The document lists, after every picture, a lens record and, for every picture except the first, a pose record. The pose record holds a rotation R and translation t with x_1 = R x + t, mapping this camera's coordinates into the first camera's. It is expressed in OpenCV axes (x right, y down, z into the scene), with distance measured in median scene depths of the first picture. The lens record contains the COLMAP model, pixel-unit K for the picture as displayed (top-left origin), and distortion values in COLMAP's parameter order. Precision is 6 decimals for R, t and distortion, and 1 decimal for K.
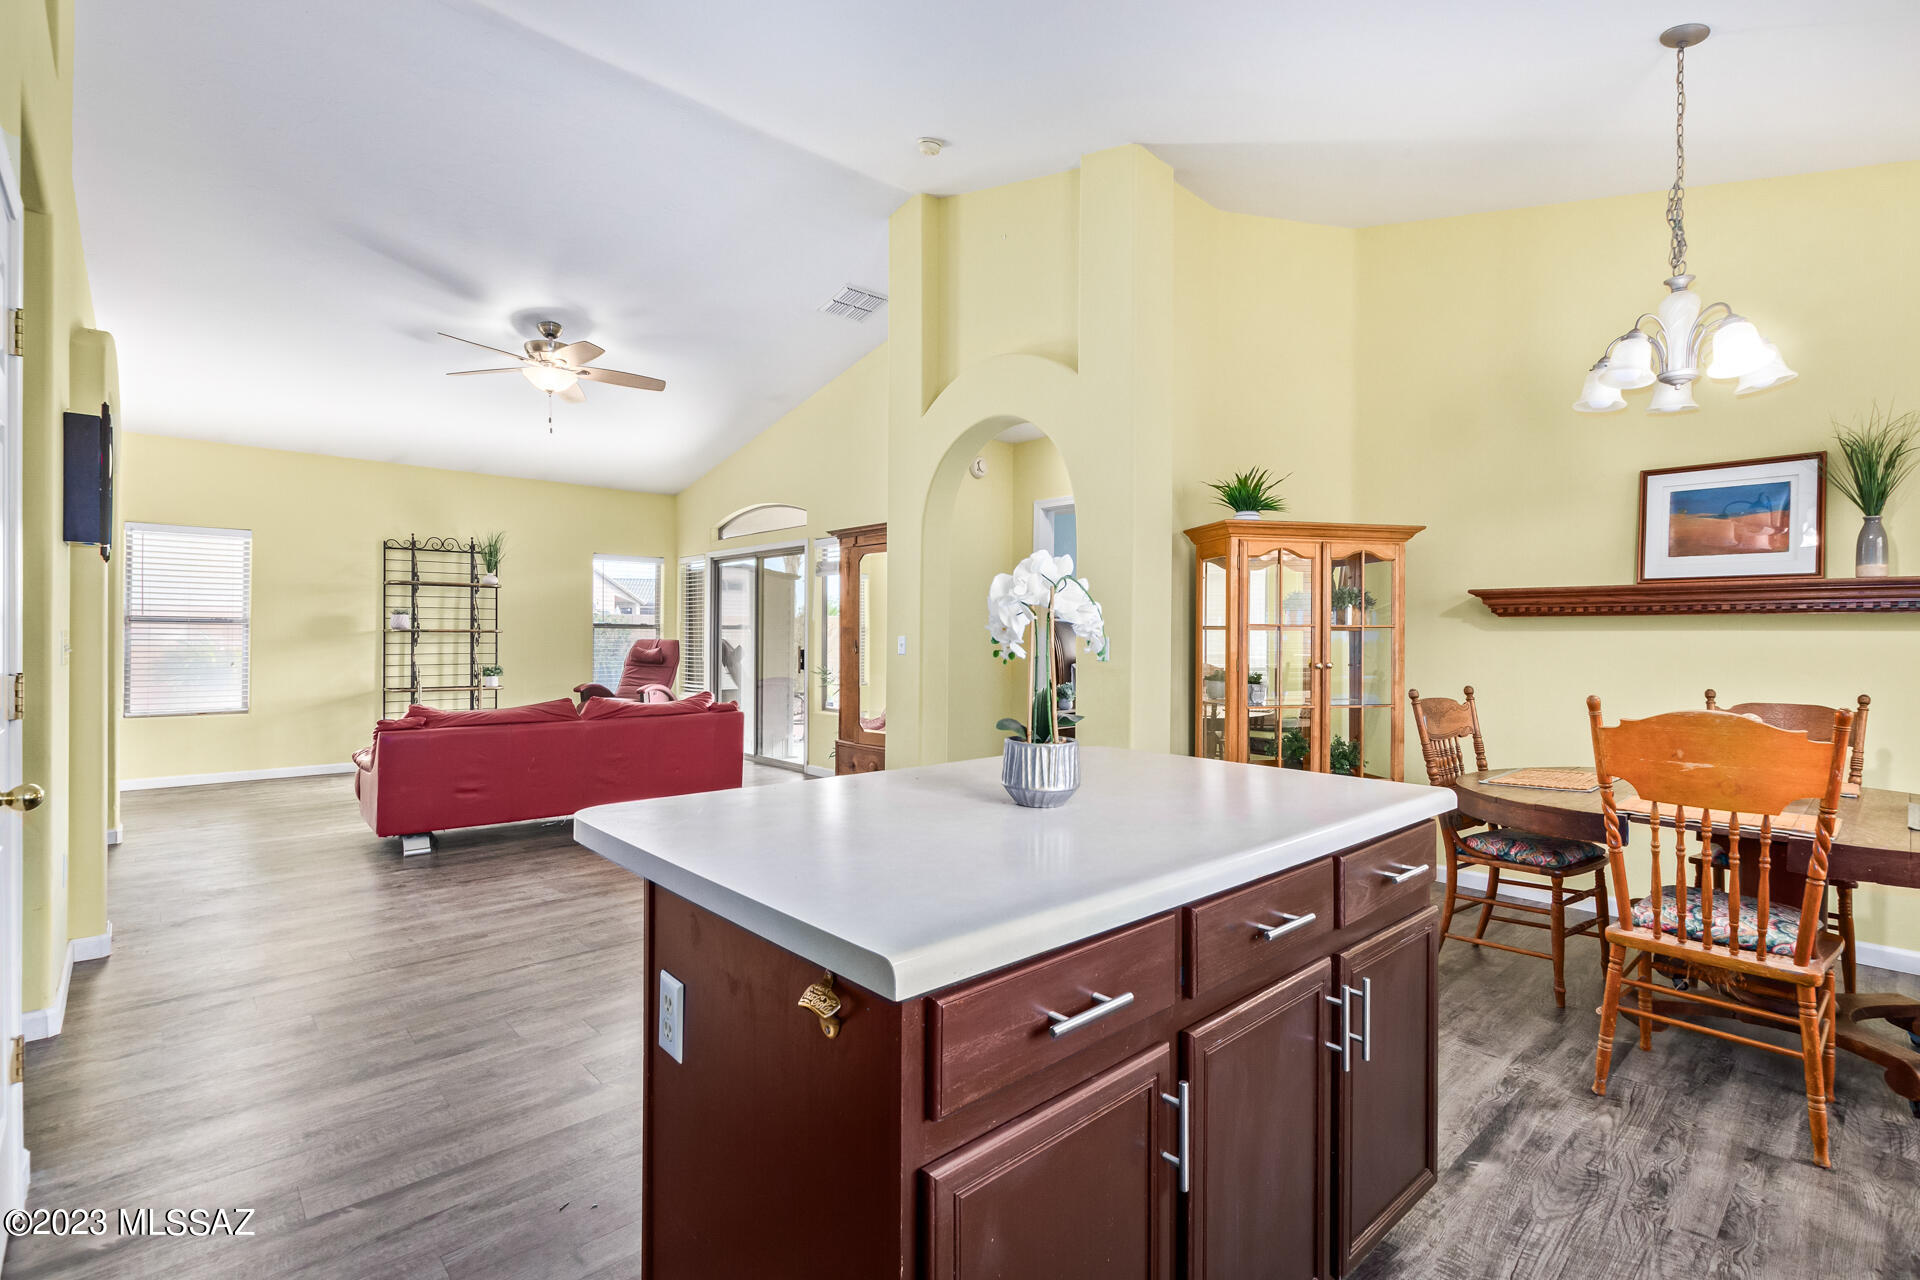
lens RADIAL K [[877.5, 0, 965.7], [0, 877.5, 637.0], [0, 0, 1]] dist [0.004527, -0.000277]
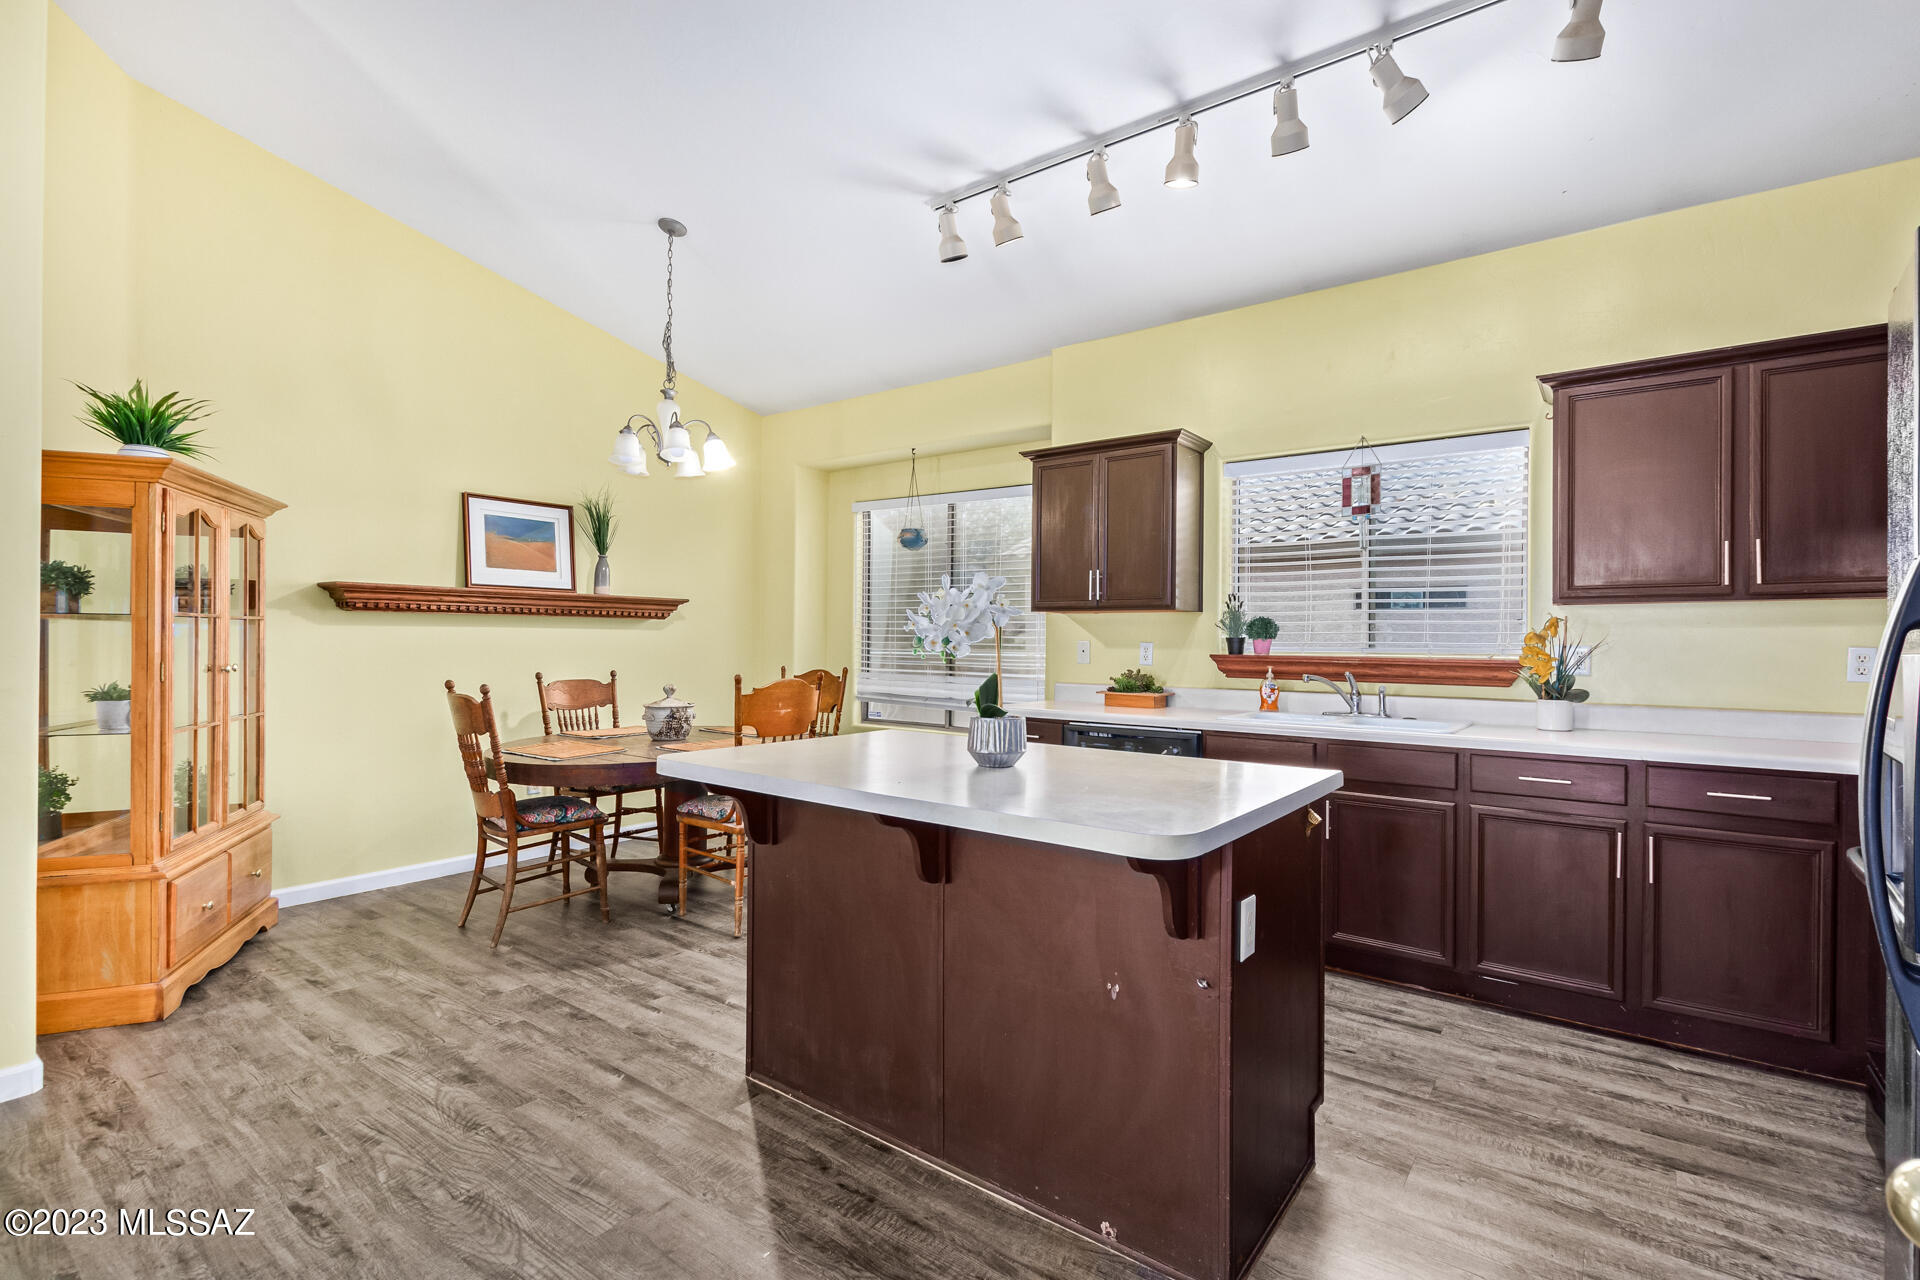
lens RADIAL K [[877.5, 0, 965.7], [0, 877.5, 637.0], [0, 0, 1]] dist [0.004527, -0.000277]
pose [[-0.171690, -0.004402, 0.985141, -0.573328], [-0.008435, 0.999960, 0.002998, -0.003147], [-0.985115, -0.007795, -0.171720, 0.604615]]
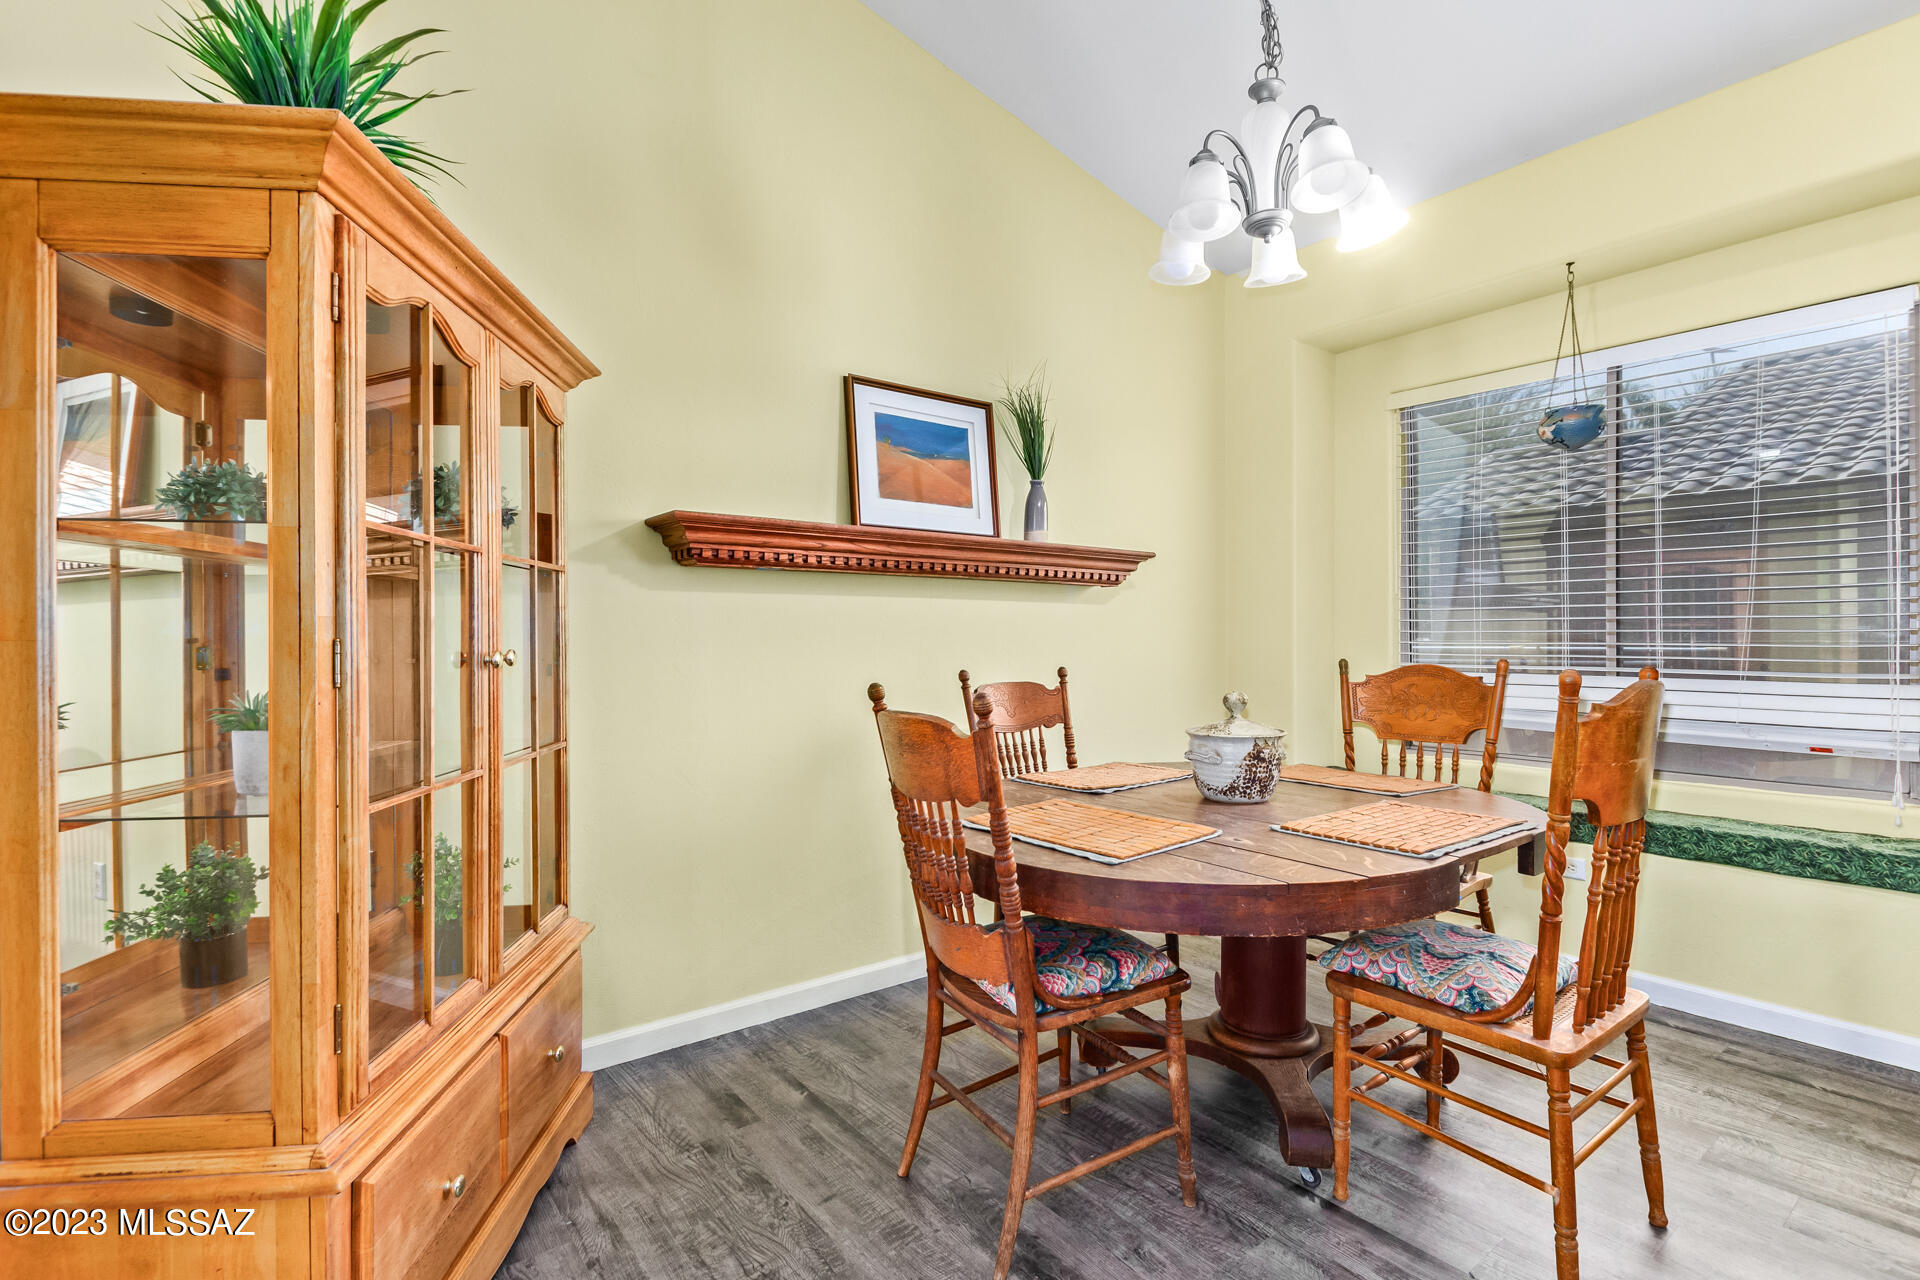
lens RADIAL K [[877.5, 0, 965.7], [0, 877.5, 637.0], [0, 0, 1]] dist [0.004527, -0.000277]
pose [[0.096553, -0.001443, 0.995327, 0.069056], [0.004860, 0.999988, 0.000978, 0.029615], [-0.995316, 0.004743, 0.096558, 0.938631]]
